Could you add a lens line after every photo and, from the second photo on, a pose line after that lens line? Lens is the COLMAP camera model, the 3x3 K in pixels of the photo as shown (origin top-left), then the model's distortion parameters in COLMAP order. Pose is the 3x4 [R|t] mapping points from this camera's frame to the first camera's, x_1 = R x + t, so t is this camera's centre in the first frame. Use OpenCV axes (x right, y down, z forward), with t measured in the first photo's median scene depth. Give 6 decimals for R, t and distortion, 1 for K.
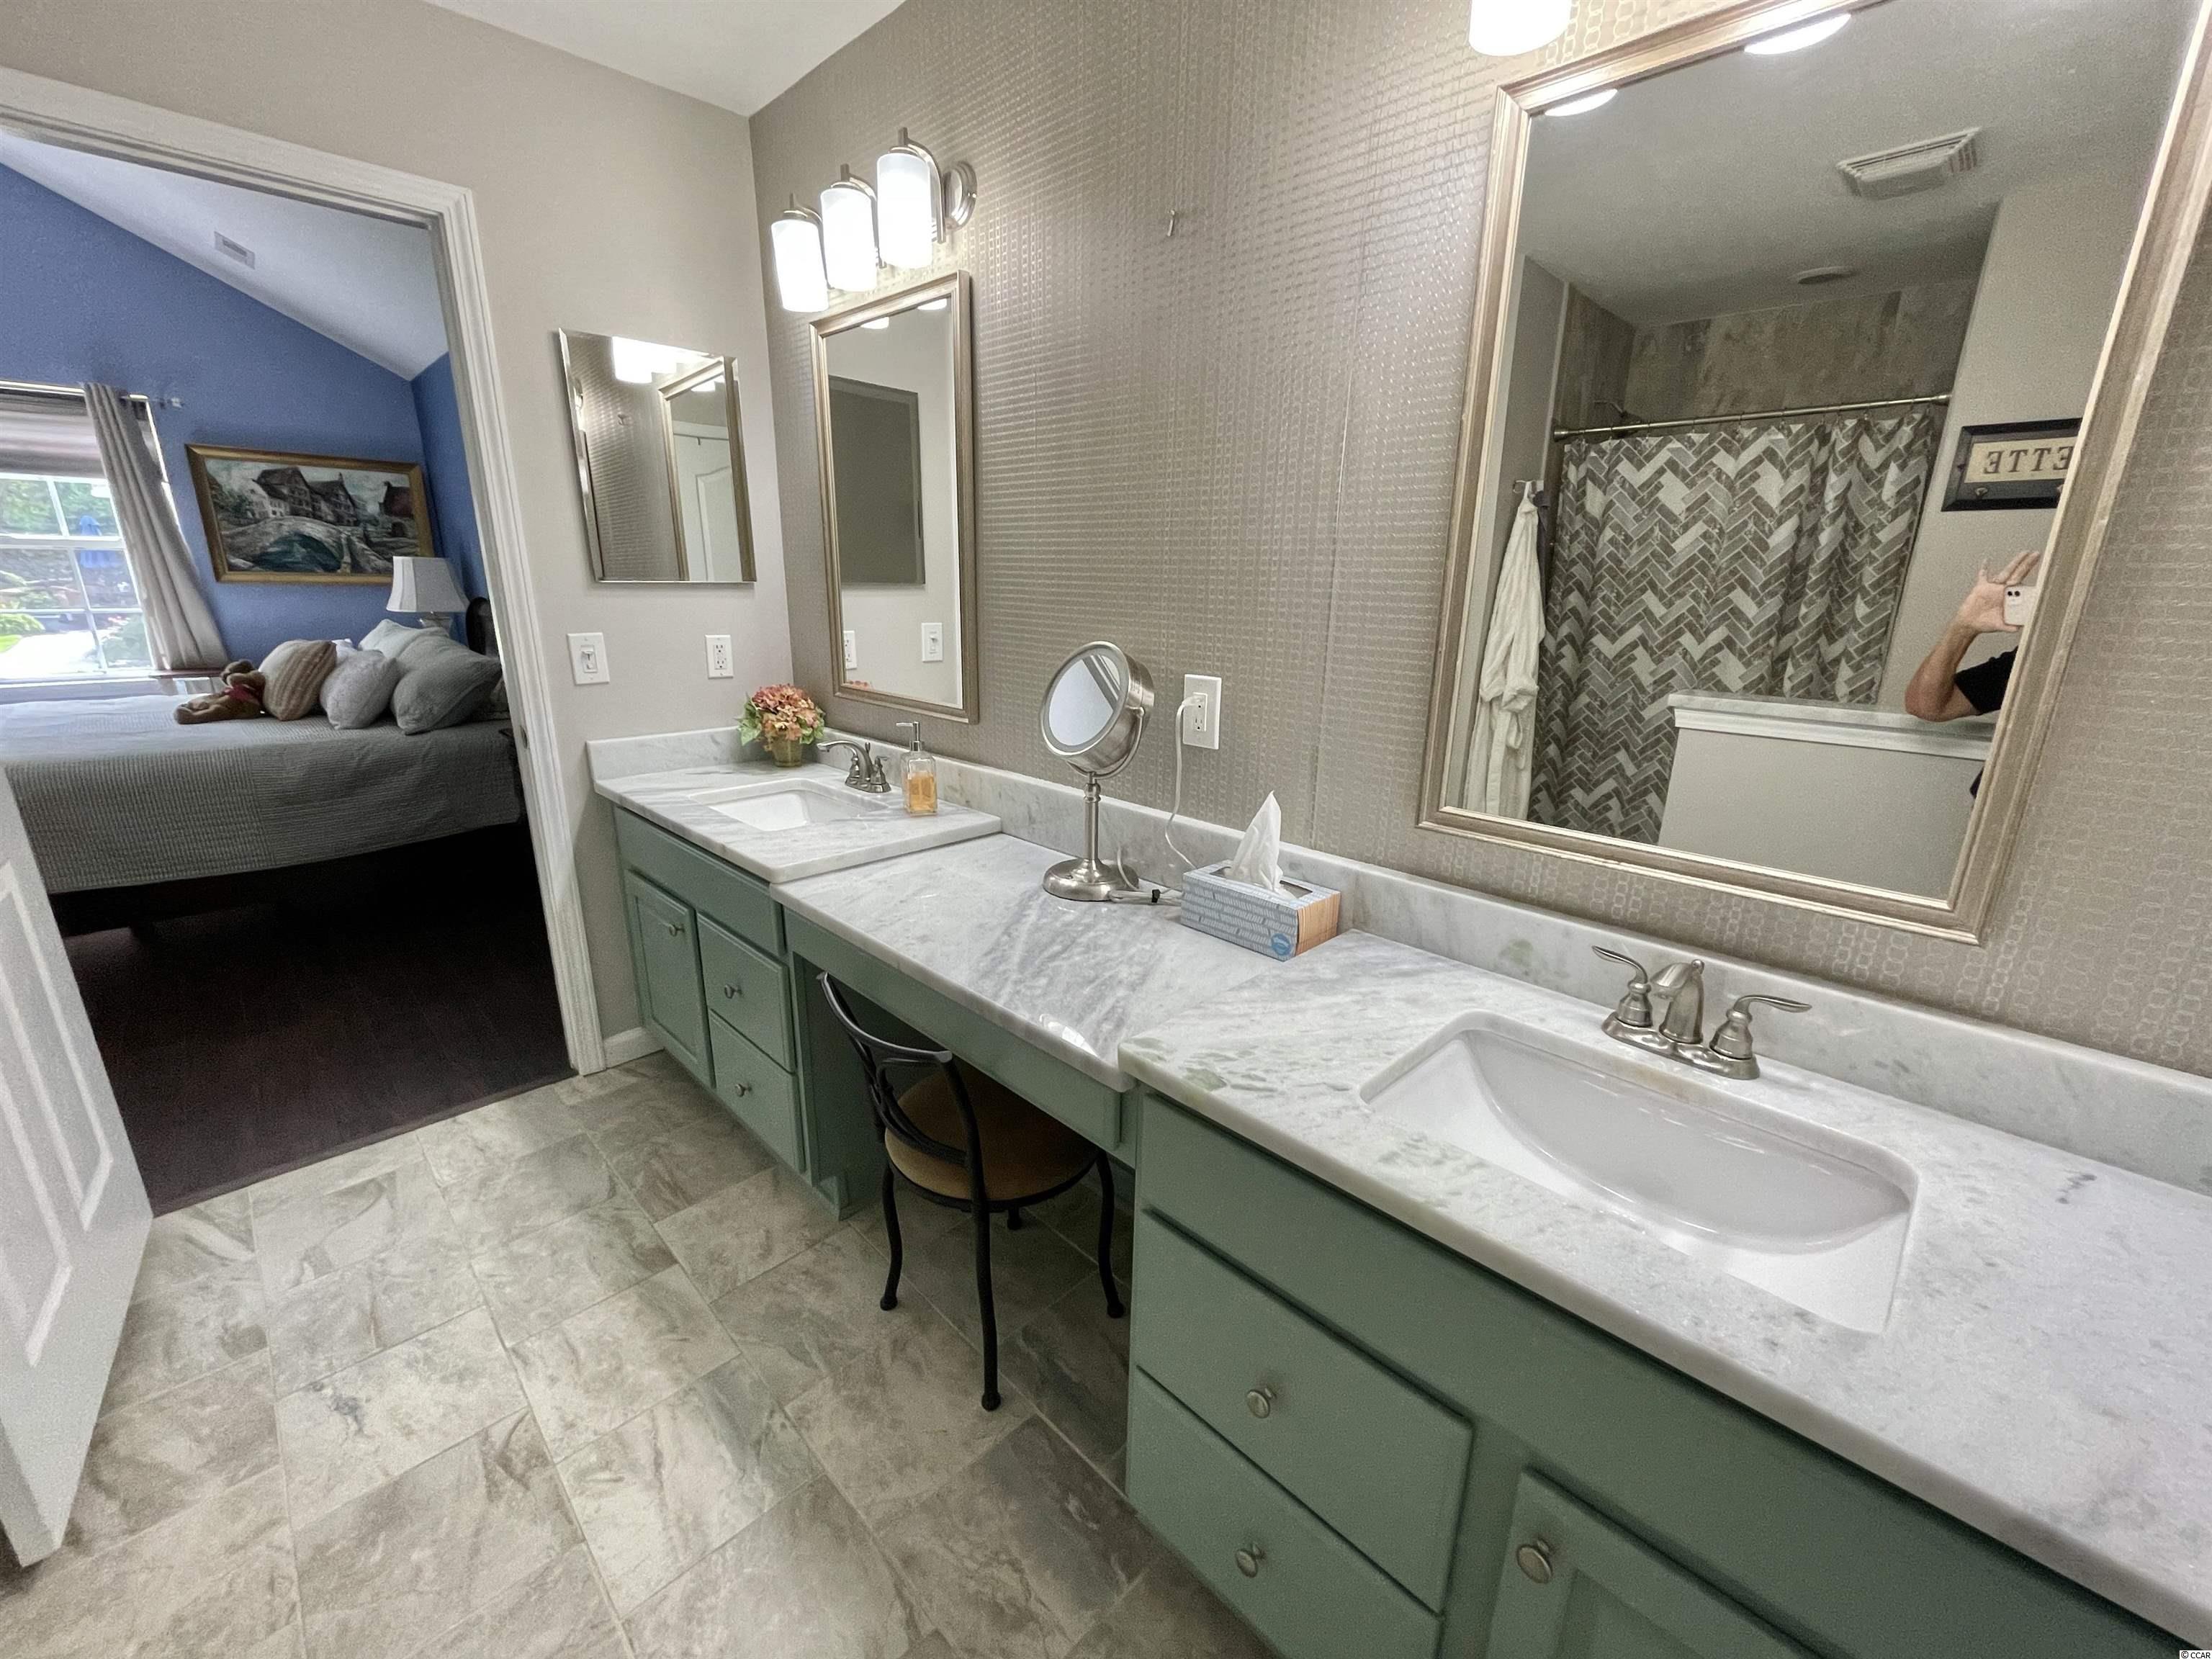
lens RADIAL K [[911.4, 0, 1116.9], [0, 911.4, 837.0], [0, 0, 1]] dist [0.011356, 0.000146]
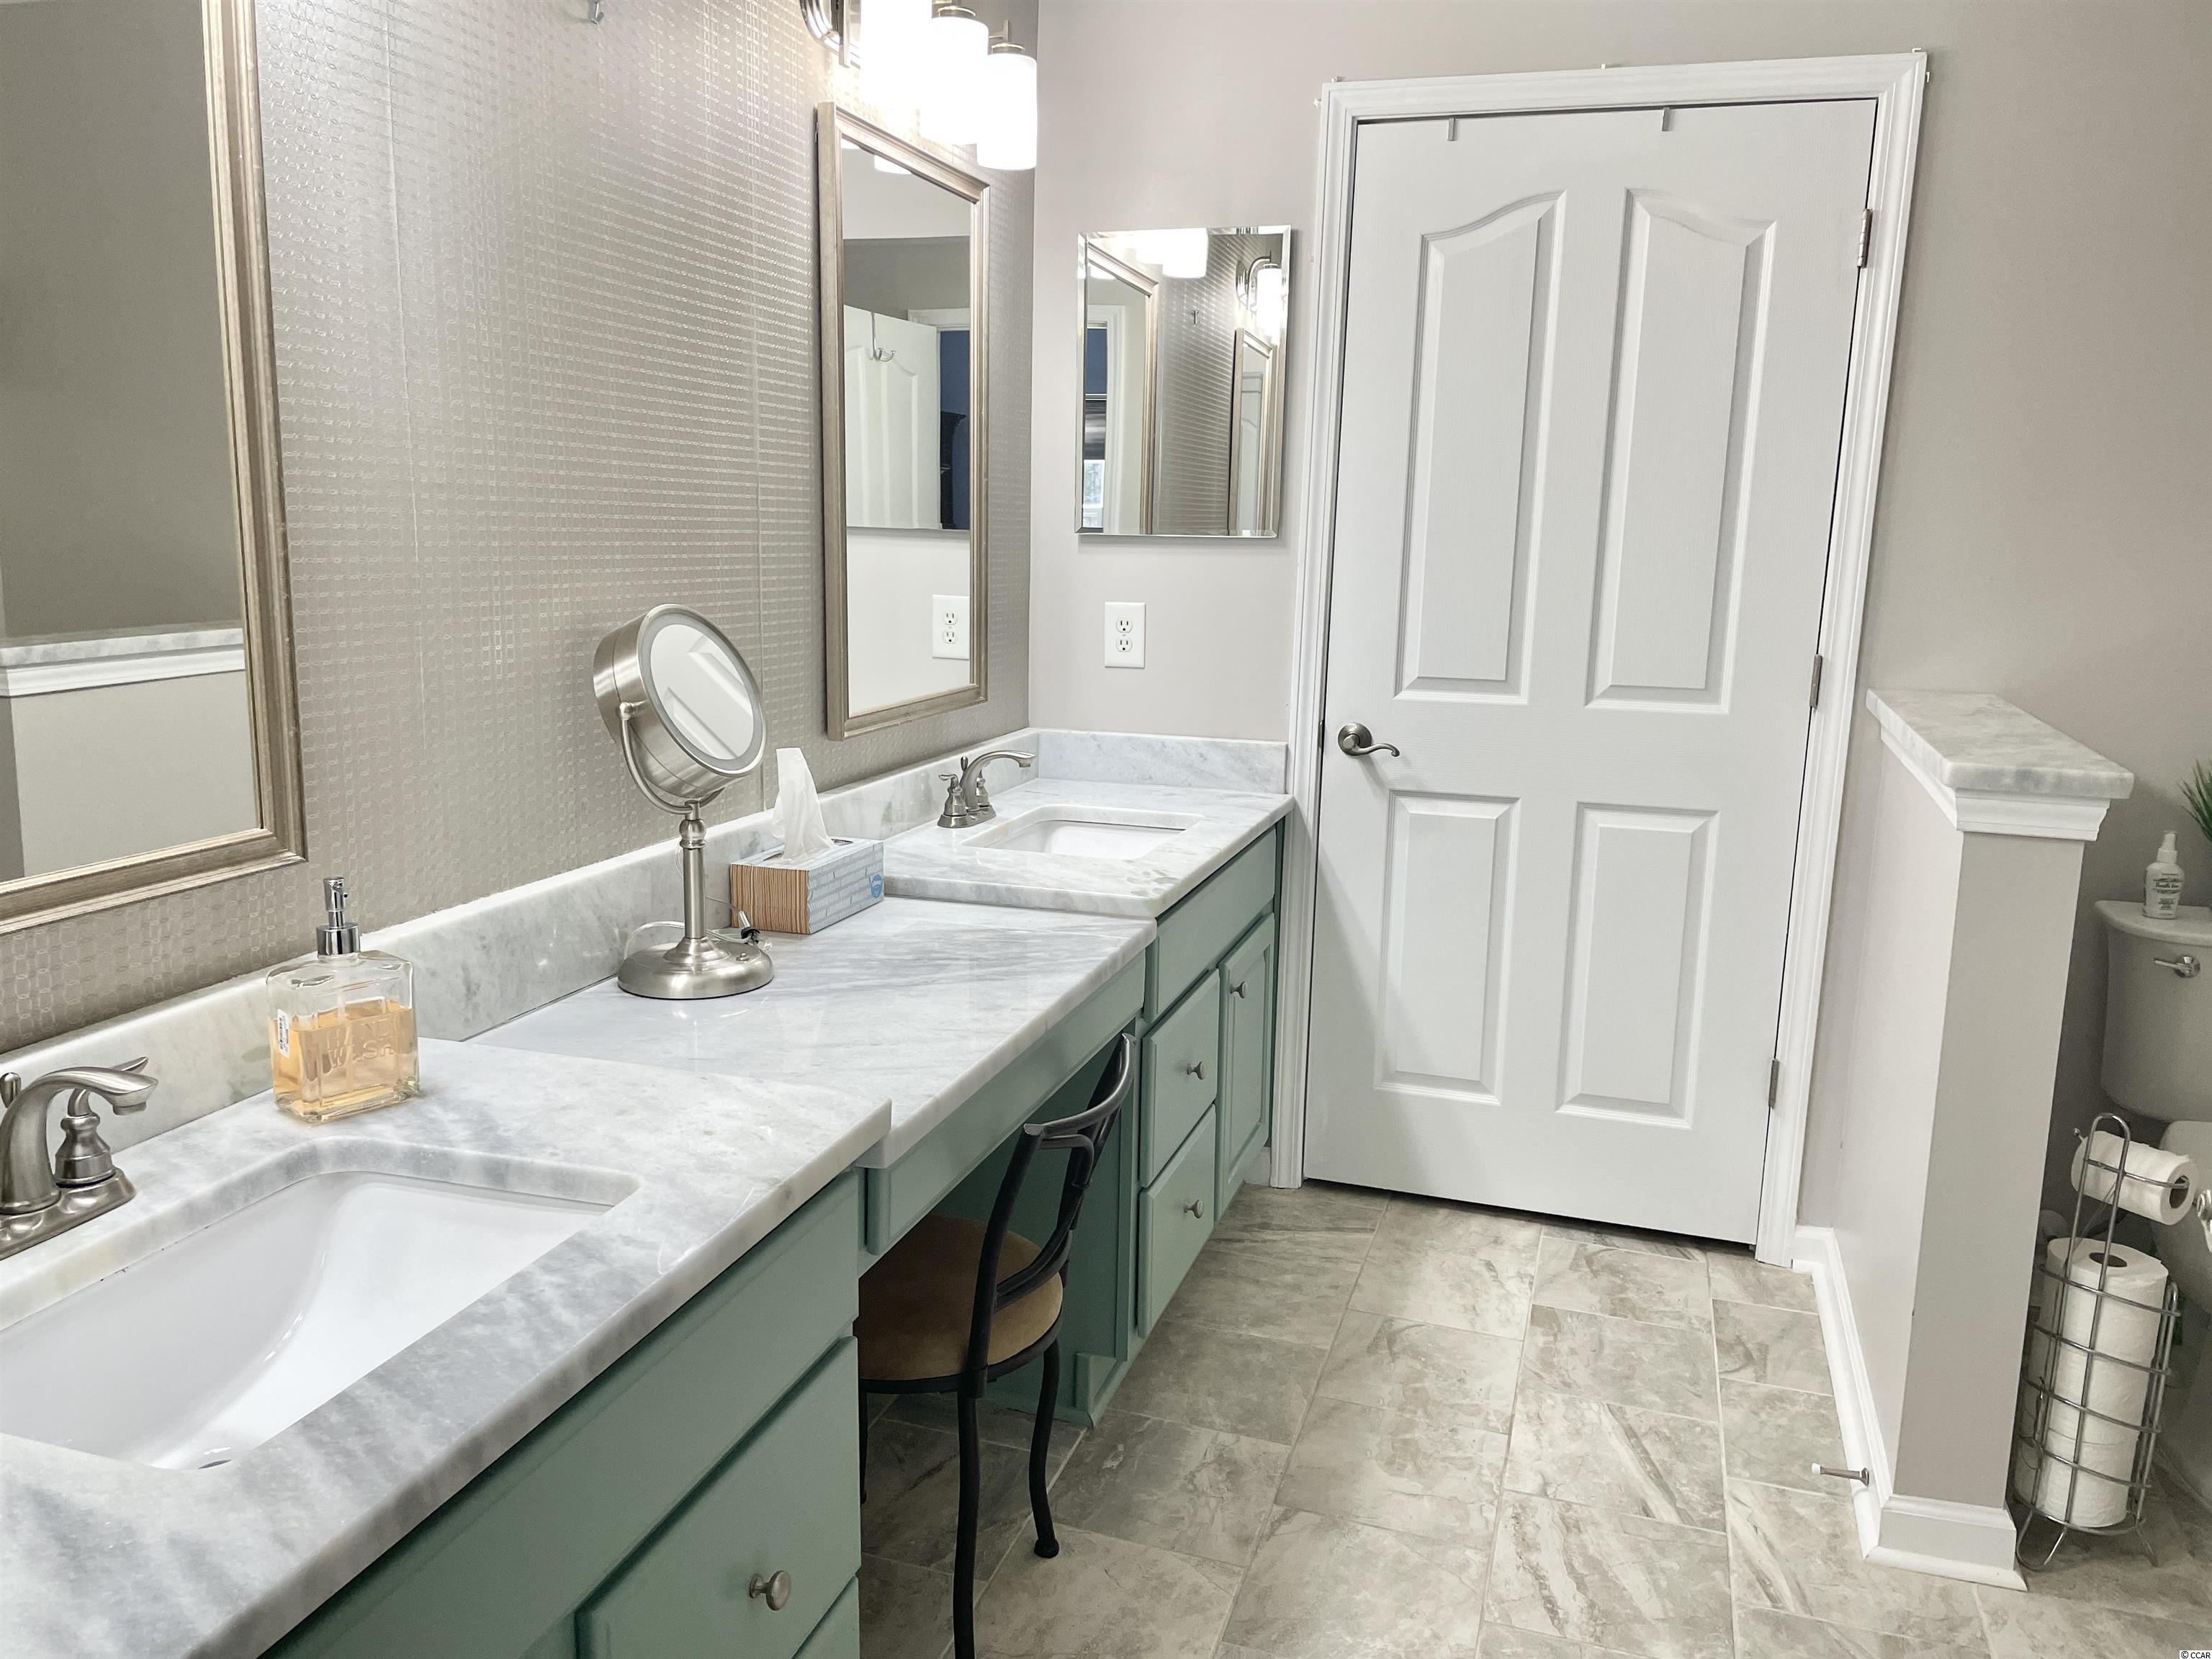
lens RADIAL K [[1691.8, 0, 1105.7], [0, 1691.8, 830.8], [0, 0, 1]] dist [0.089881, -0.104889]
pose [[-0.475863, -0.176789, 0.861568, -1.331349], [0.220365, 0.924379, 0.311390, -0.398580], [-0.851465, 0.338038, -0.400920, 1.362231]]
